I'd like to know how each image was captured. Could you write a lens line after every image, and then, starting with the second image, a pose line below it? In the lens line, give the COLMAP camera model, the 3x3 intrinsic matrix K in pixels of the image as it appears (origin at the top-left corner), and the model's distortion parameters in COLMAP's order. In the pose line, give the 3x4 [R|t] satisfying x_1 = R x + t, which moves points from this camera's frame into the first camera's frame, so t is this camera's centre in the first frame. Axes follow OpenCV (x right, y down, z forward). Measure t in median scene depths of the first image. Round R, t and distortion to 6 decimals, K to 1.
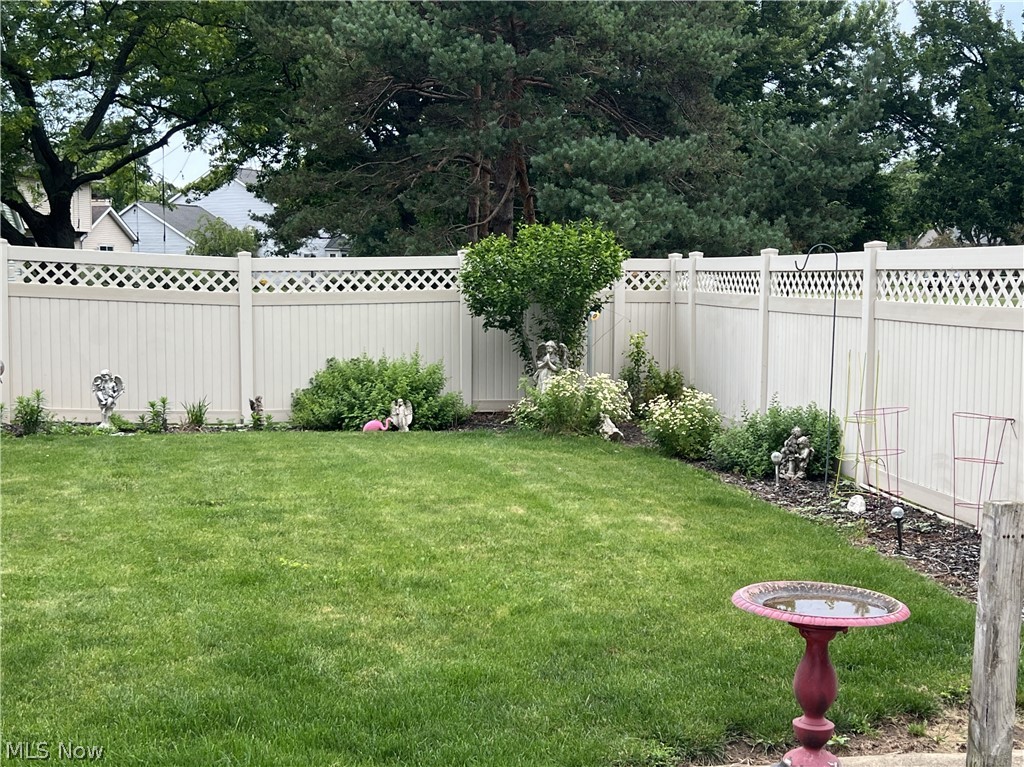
lens RADIAL K [[1340.9, 0, 531.7], [0, 1340.9, 387.0], [0, 0, 1]] dist [0.214440, -0.592998]
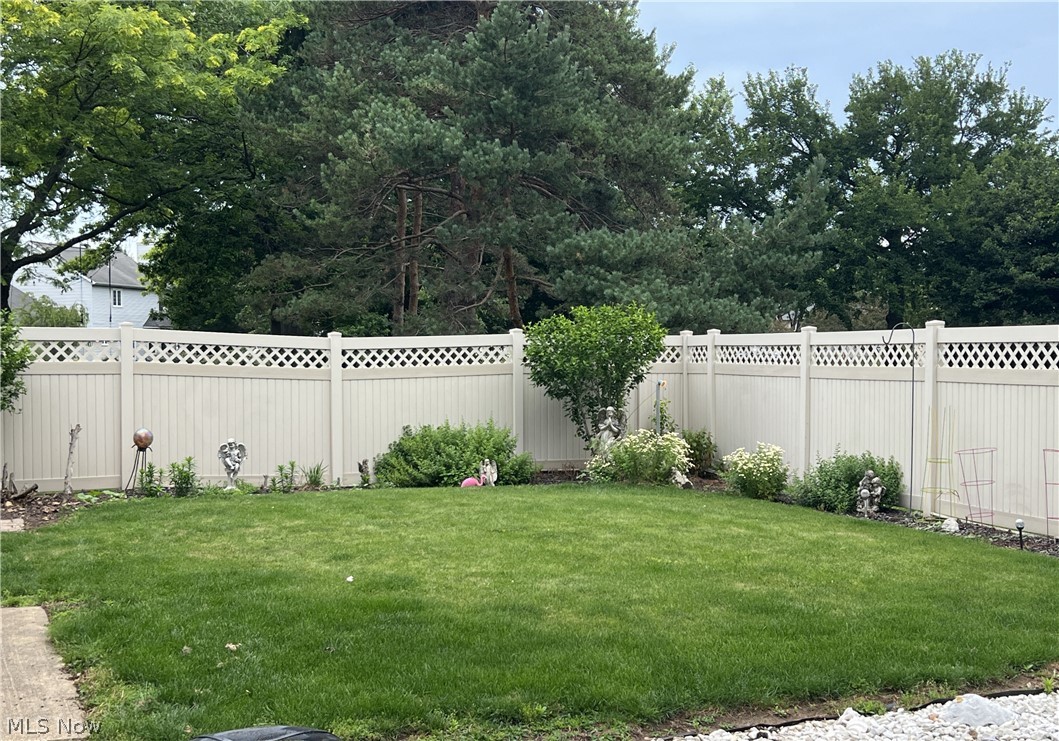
lens RADIAL K [[1391.7, 0, 529.7], [0, 1391.7, 407.5], [0, 0, 1]] dist [0.252488, -0.873450]
pose [[0.986391, -0.015189, 0.163716, -0.242557], [0.022250, 0.998895, -0.041387, 0.014217], [-0.162907, 0.044467, 0.985639, -0.169366]]
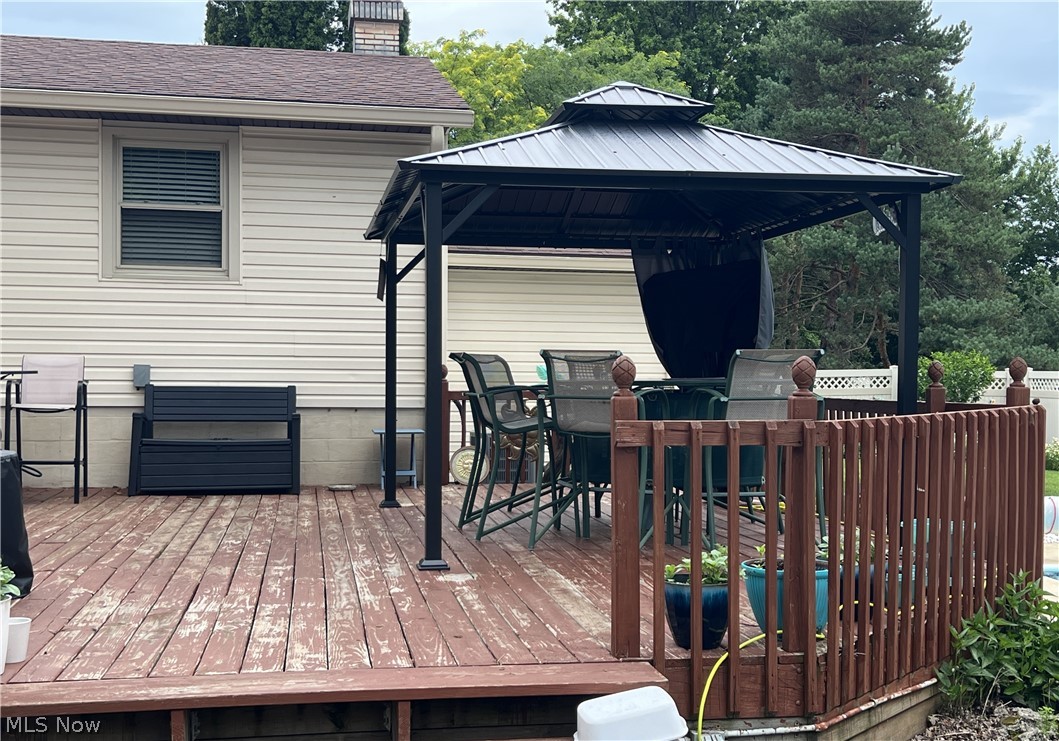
lens RADIAL K [[1391.7, 0, 529.7], [0, 1391.7, 407.5], [0, 0, 1]] dist [0.252488, -0.873450]
pose [[0.998560, 0.008731, -0.052940, -0.453428], [-0.011992, 0.998030, -0.061589, 0.078446], [0.052298, 0.062136, 0.996697, -0.934212]]
